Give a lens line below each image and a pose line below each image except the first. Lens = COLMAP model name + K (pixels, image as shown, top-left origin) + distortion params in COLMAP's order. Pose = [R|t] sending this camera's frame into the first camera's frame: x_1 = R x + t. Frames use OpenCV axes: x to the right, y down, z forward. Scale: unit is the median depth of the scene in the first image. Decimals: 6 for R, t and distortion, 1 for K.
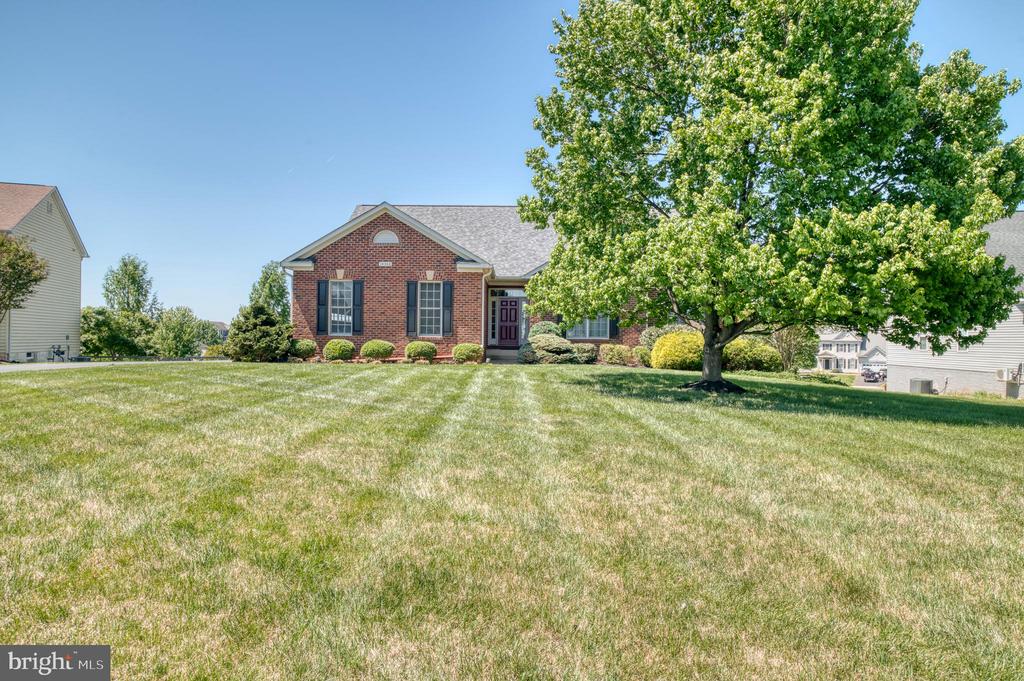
lens RADIAL K [[628.1, 0, 509.5], [0, 628.1, 342.3], [0, 0, 1]] dist [-0.003833, 0.002213]
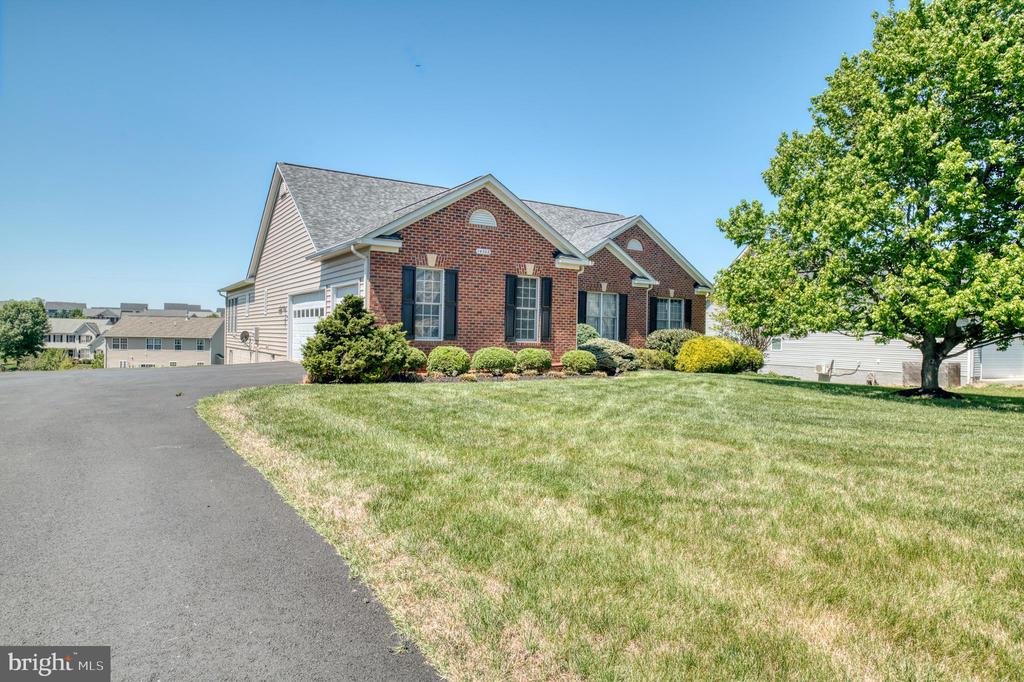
lens RADIAL K [[628.1, 0, 509.5], [0, 628.1, 342.8], [0, 0, 1]] dist [-0.003833, 0.002213]
pose [[0.838644, -0.000231, 0.544680, -0.649478], [-0.006696, 0.999920, 0.010734, -0.018006], [-0.544639, -0.012649, 0.838575, 0.327359]]
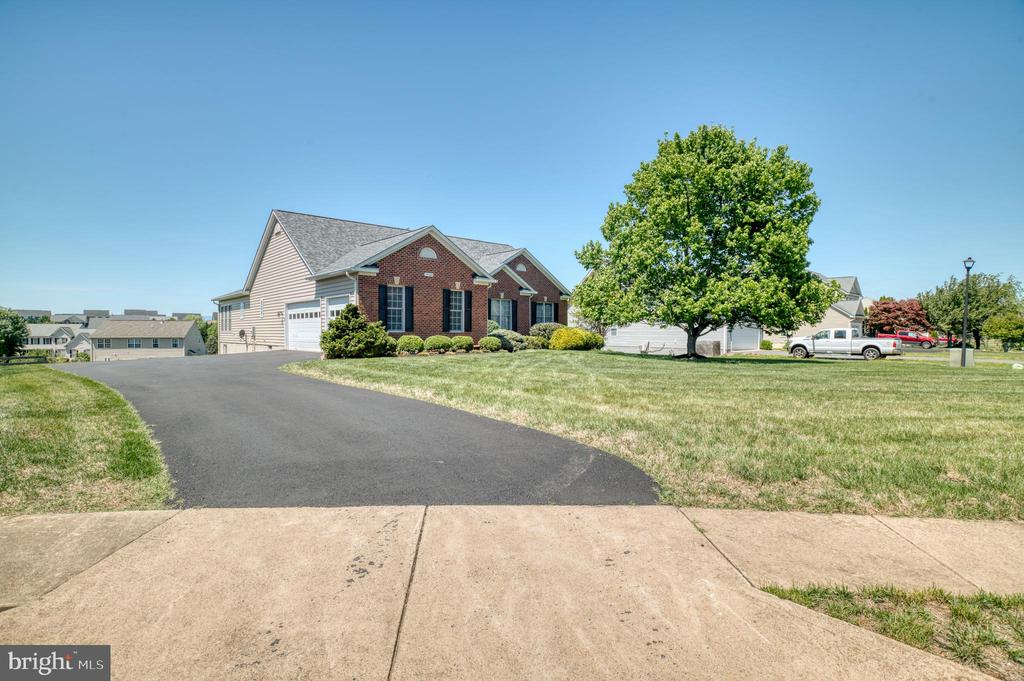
lens RADIAL K [[487.5, 0, 489.7], [0, 487.5, 339.2], [0, 0, 1]] dist [-0.023782, 0.000211]
pose [[0.752583, -0.020330, 0.658183, -0.801320], [0.011985, 0.999781, 0.017177, -0.011664], [-0.658388, -0.005039, 0.752662, 0.199565]]
